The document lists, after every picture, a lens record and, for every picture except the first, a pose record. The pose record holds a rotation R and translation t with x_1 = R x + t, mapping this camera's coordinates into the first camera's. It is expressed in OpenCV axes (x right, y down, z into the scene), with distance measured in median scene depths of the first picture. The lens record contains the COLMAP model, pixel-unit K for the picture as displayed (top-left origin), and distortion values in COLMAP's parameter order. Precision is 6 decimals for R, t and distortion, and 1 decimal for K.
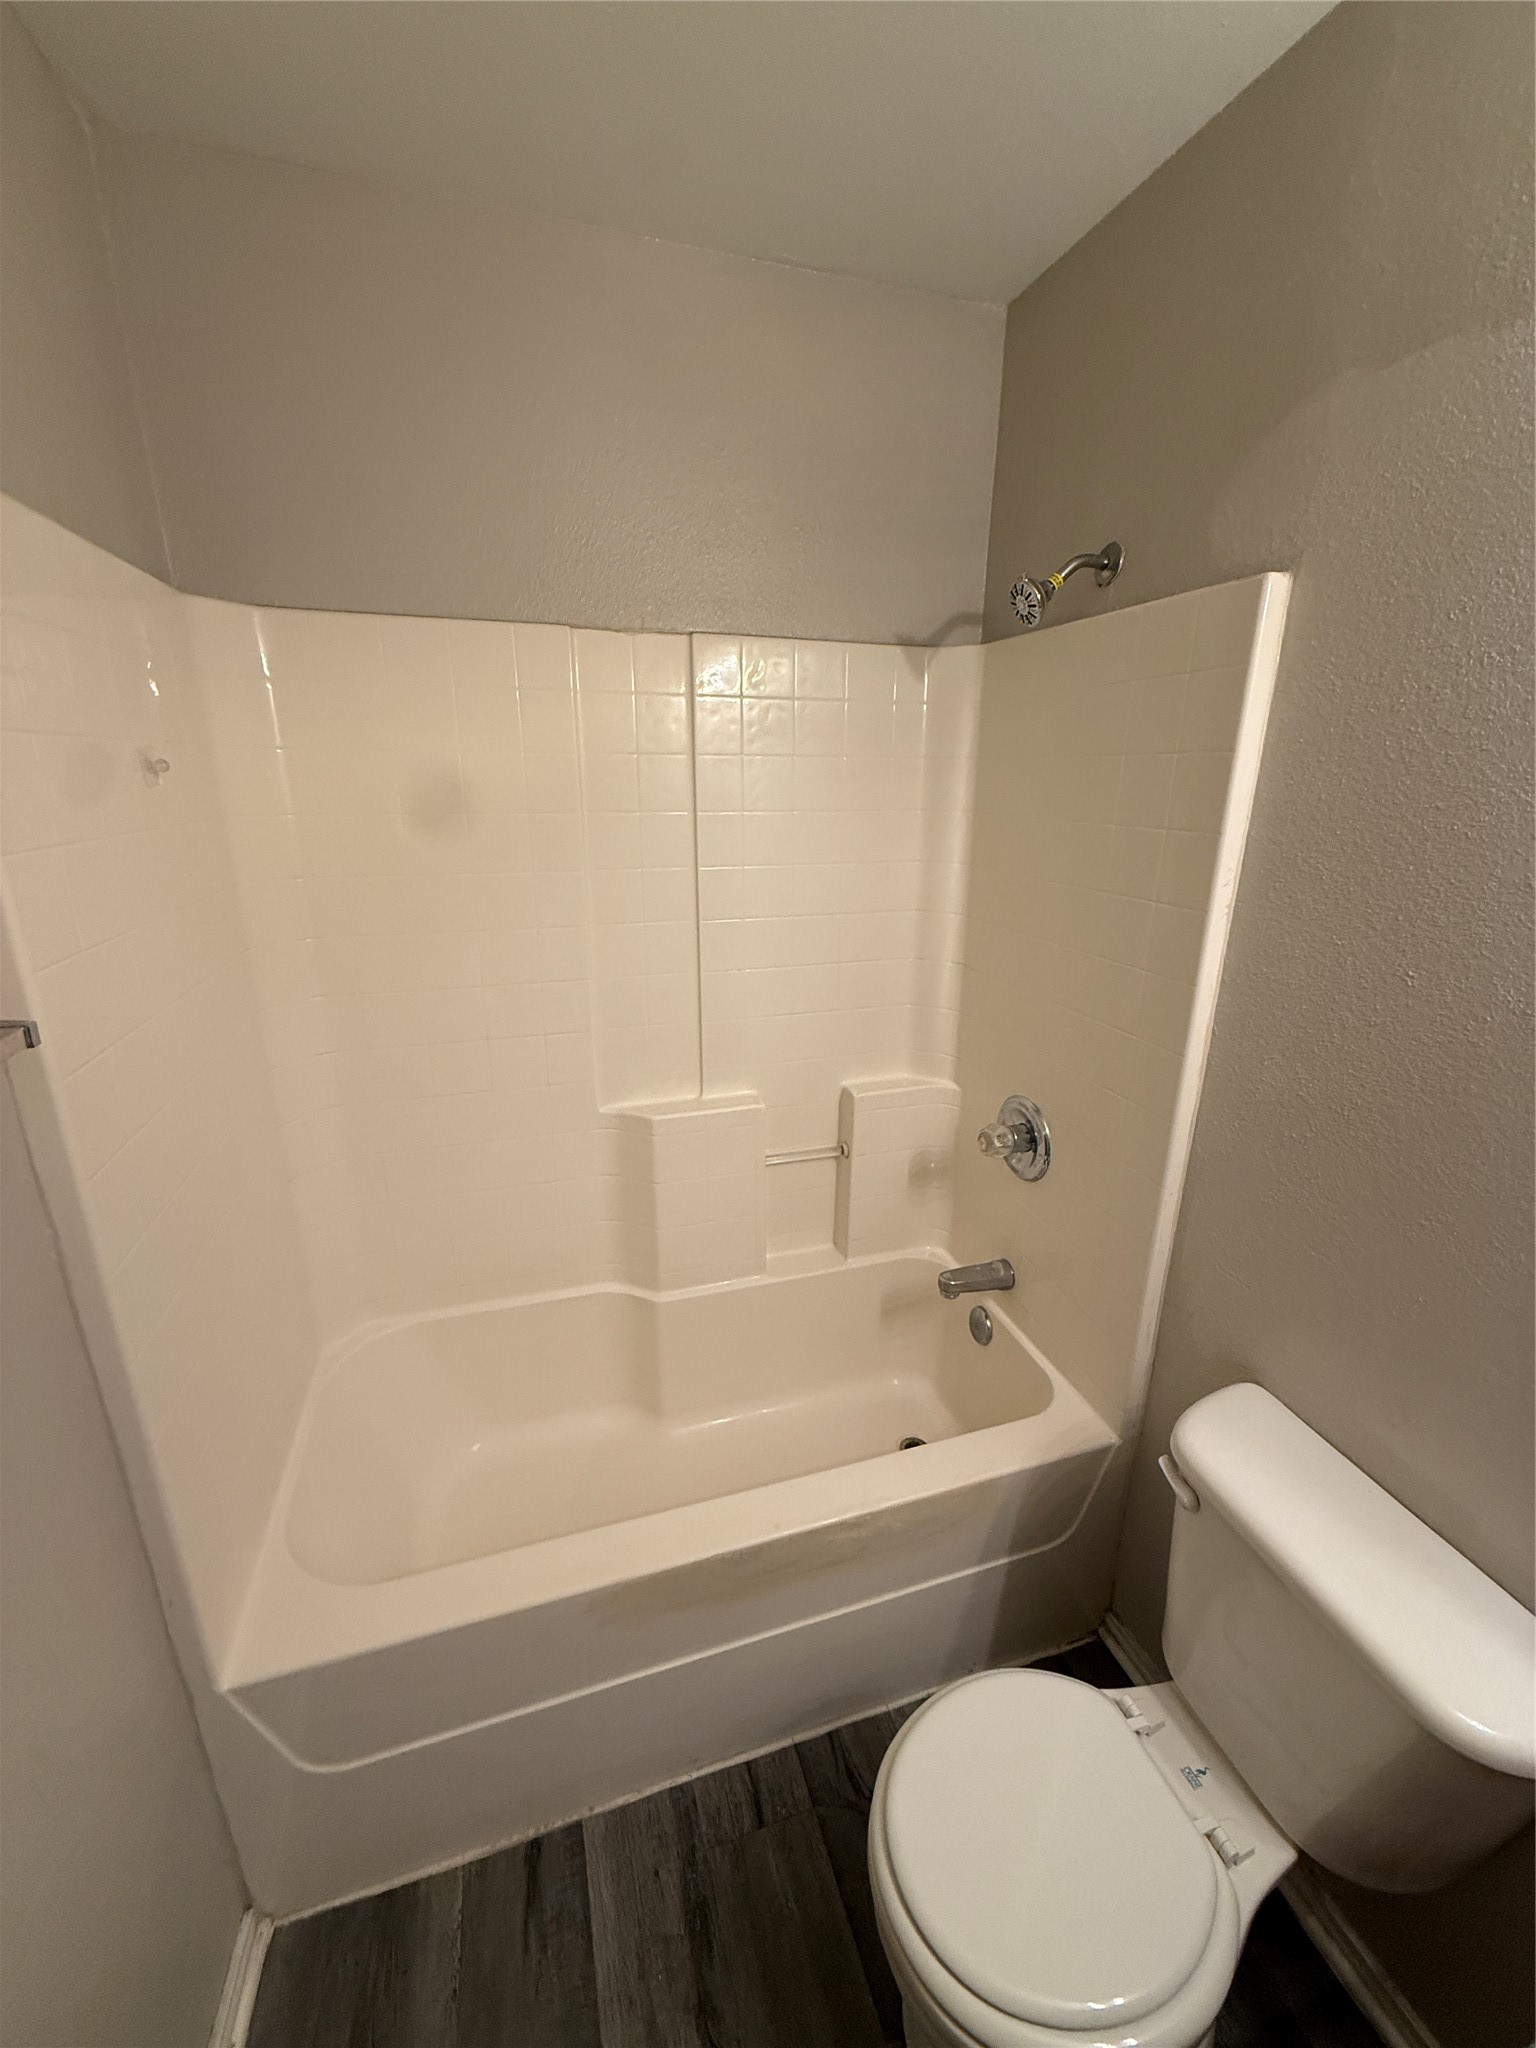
lens RADIAL K [[824.2, 0, 770.6], [0, 824.2, 1023.2], [0, 0, 1]] dist [-0.001213, -0.000148]
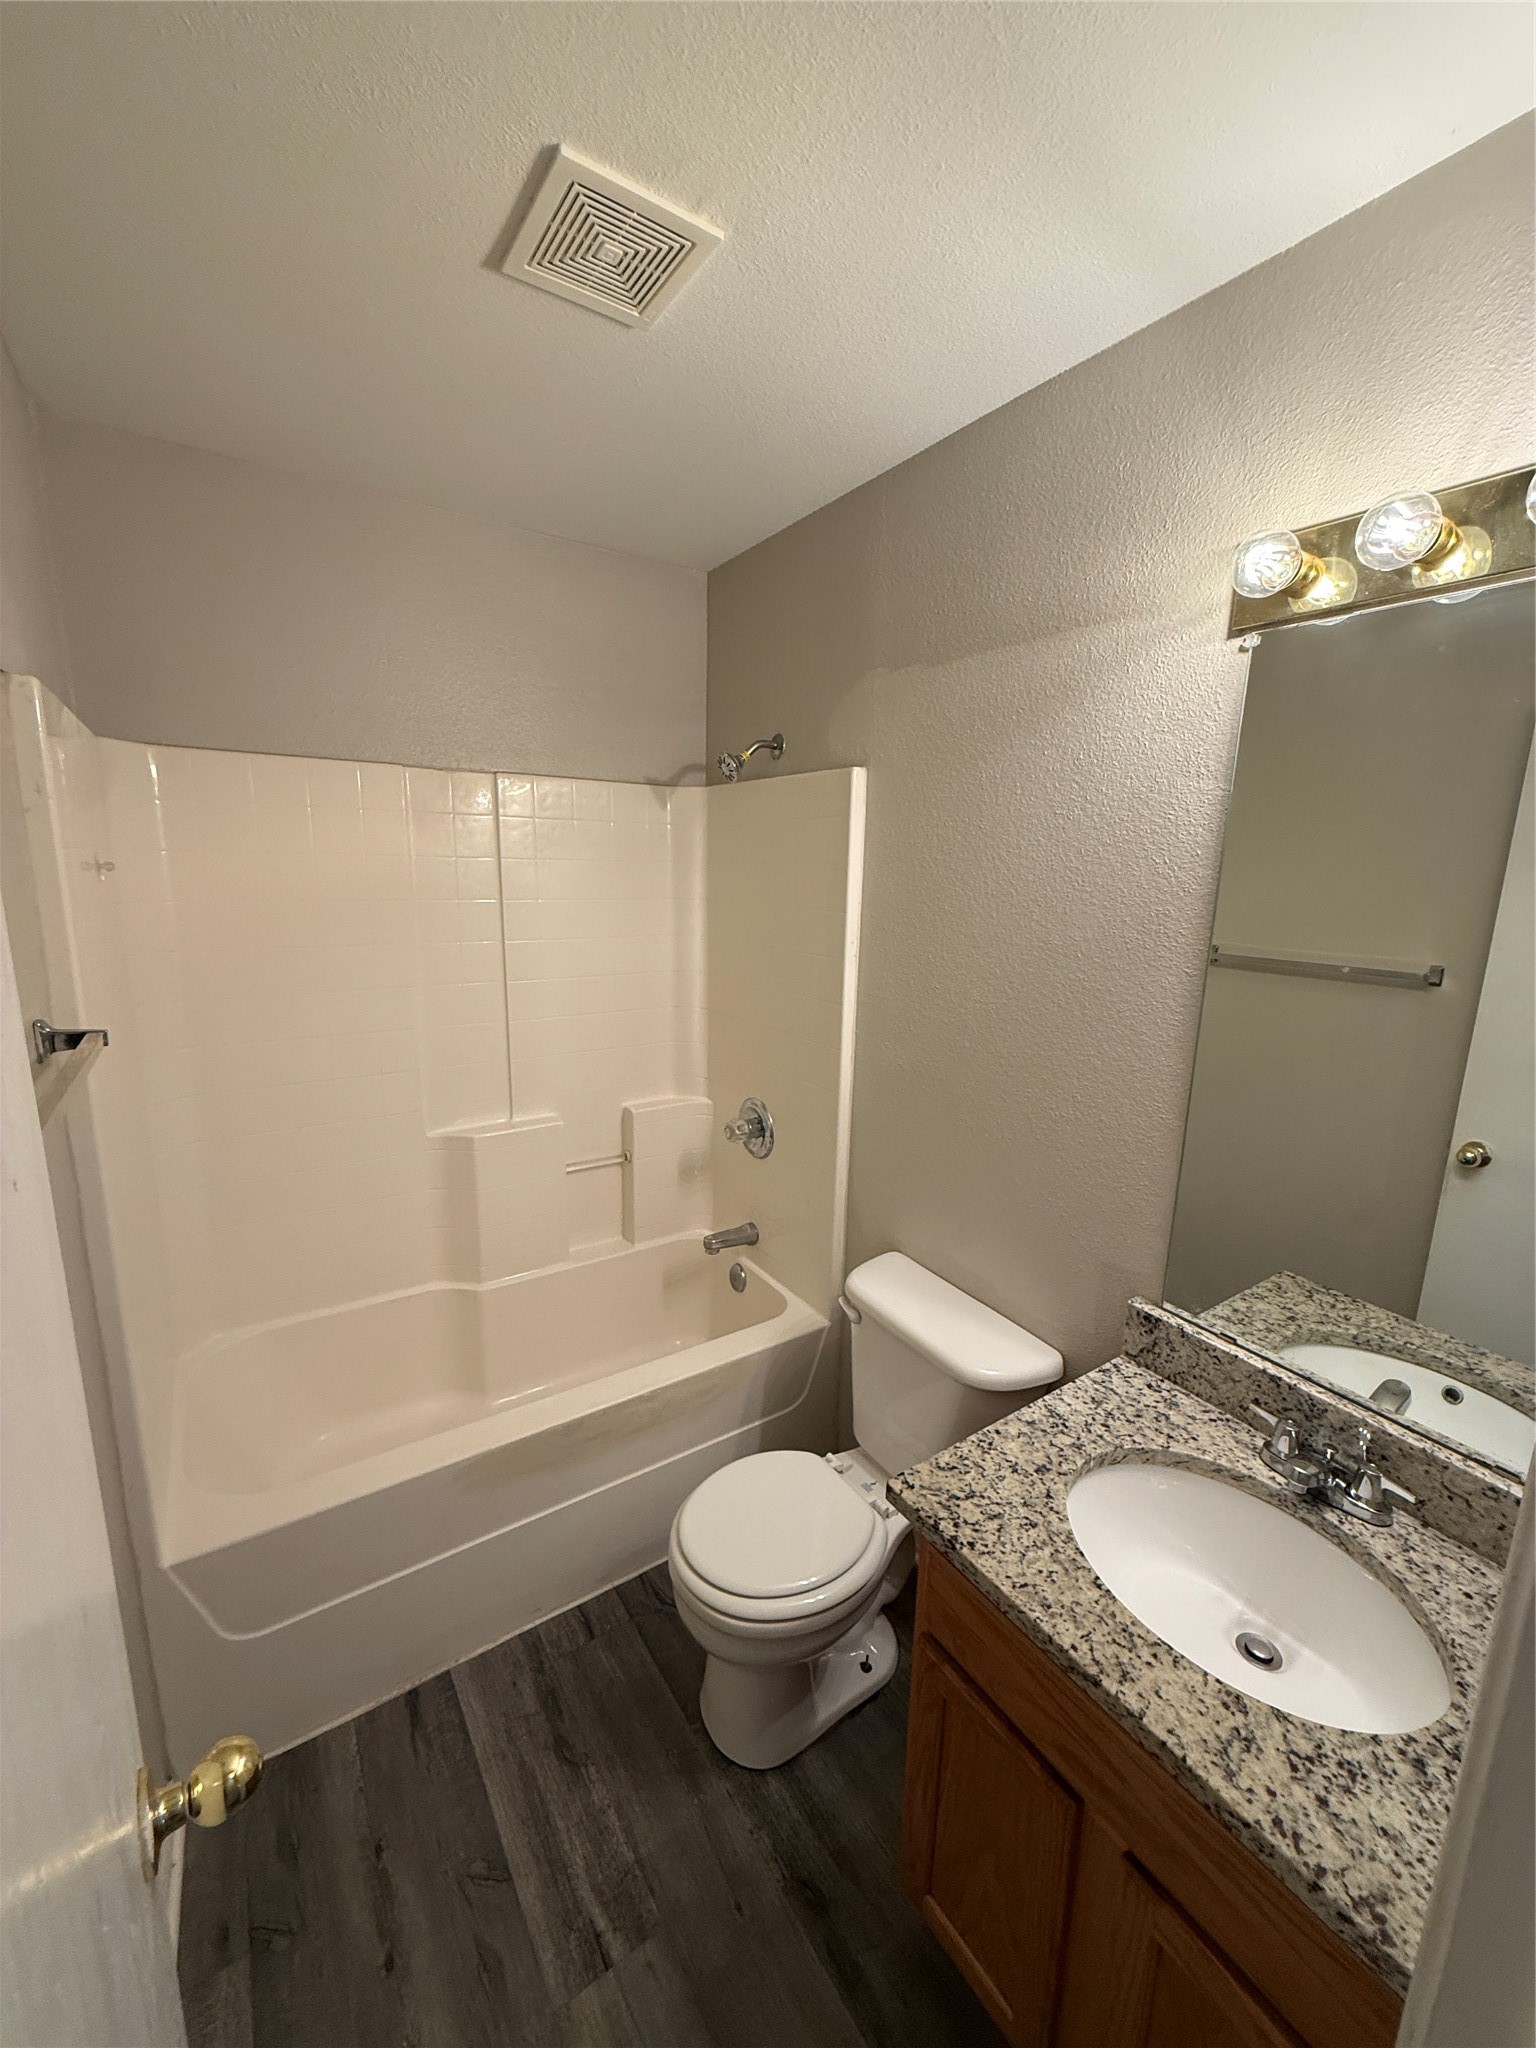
lens RADIAL K [[824.2, 0, 770.6], [0, 824.2, 1023.2], [0, 0, 1]] dist [-0.001213, -0.000148]
pose [[0.960899, -0.040578, 0.273911, -0.047164], [0.068681, 0.993219, -0.093801, 0.097742], [-0.268248, 0.108946, 0.957170, -0.375744]]
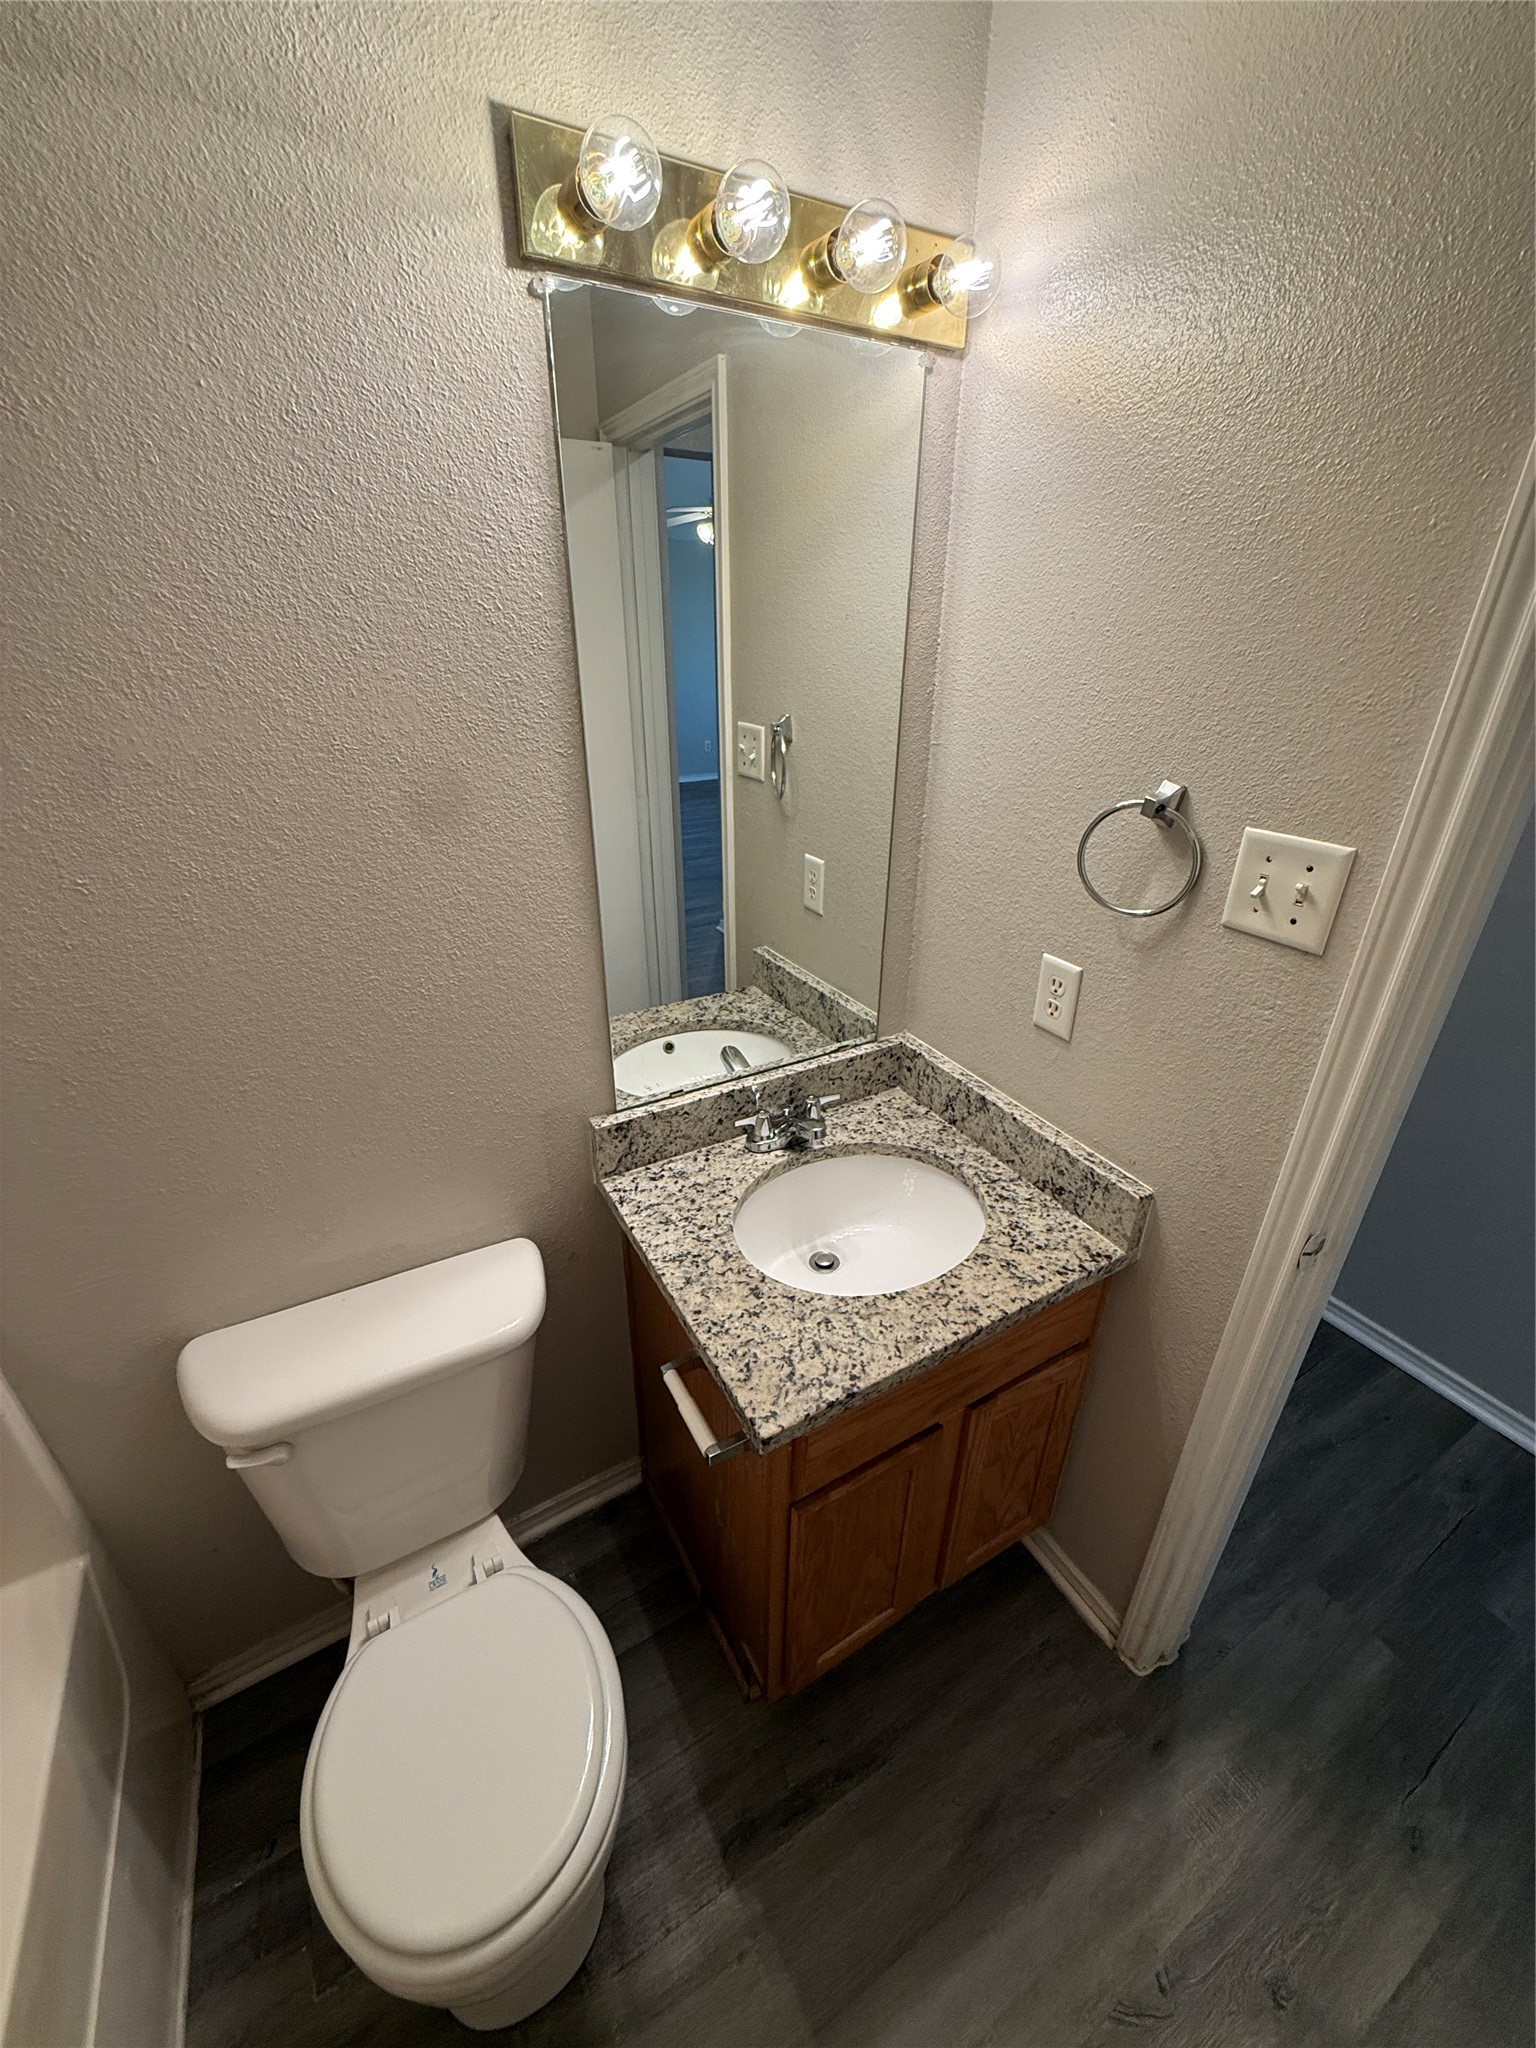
lens RADIAL K [[819.7, 0, 768.0], [0, 819.7, 1024.0], [0, 0, 1]] dist [-0.000572, -0.000161]
pose [[-0.213624, -0.440806, 0.871811, -0.149077], [0.284255, 0.825751, 0.487170, -0.092108], [-0.934646, 0.351888, -0.051099, 0.228035]]
